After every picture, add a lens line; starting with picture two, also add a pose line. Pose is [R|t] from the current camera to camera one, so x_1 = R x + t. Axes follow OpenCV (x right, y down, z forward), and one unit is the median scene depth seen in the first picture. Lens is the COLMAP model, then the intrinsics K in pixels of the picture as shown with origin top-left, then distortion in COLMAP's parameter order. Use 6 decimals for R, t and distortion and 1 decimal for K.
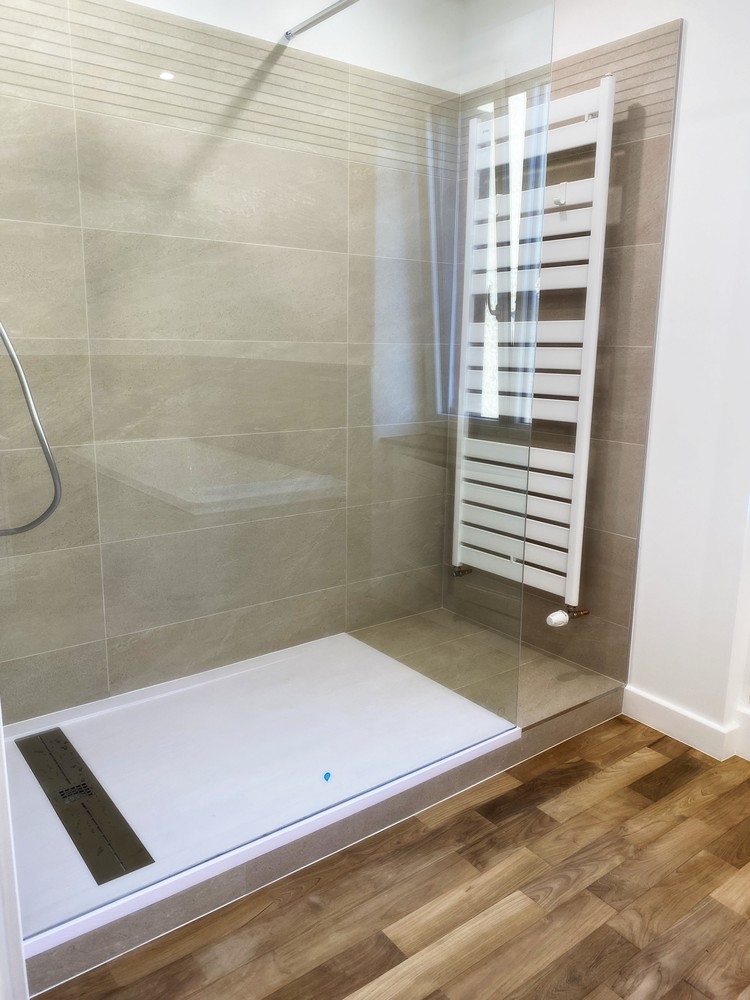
lens RADIAL K [[757.9, 0, 375.0], [0, 757.9, 500.0], [0, 0, 1]] dist [0.017310, -0.030935]
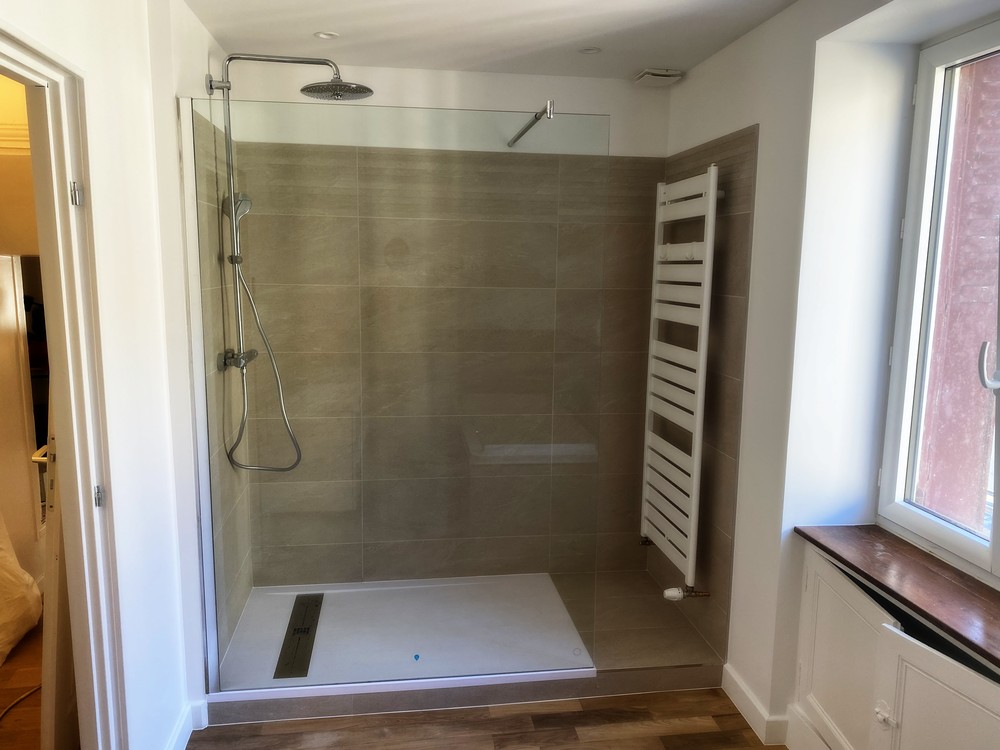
lens RADIAL K [[755.0, 0, 497.5], [0, 755.0, 381.9], [0, 0, 1]] dist [0.003979, -0.014706]
pose [[0.869163, 0.072348, -0.489204, 0.624664], [-0.103110, 0.994011, -0.036191, -0.116941], [0.483656, 0.081898, 0.871418, -0.229429]]
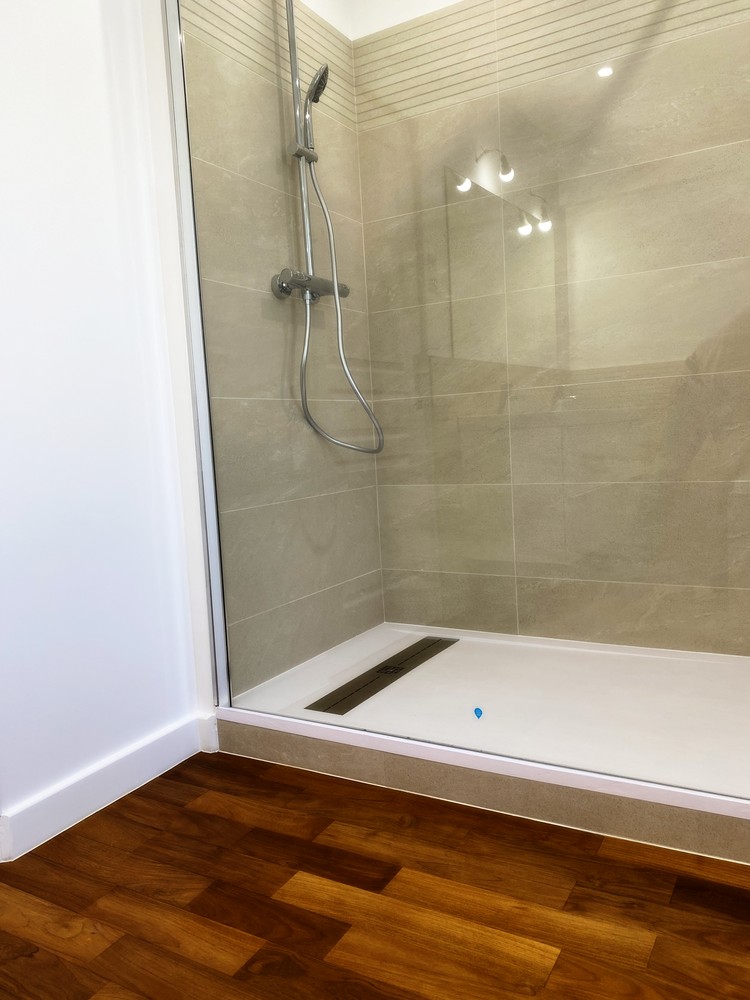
lens RADIAL K [[755.0, 0, 358.0], [0, 755.0, 505.6], [0, 0, 1]] dist [0.003979, -0.014706]
pose [[0.361792, 0.056553, -0.930542, 0.557864], [-0.133254, 0.991046, 0.008421, 0.108716], [0.922686, 0.120952, 0.366088, 0.415373]]
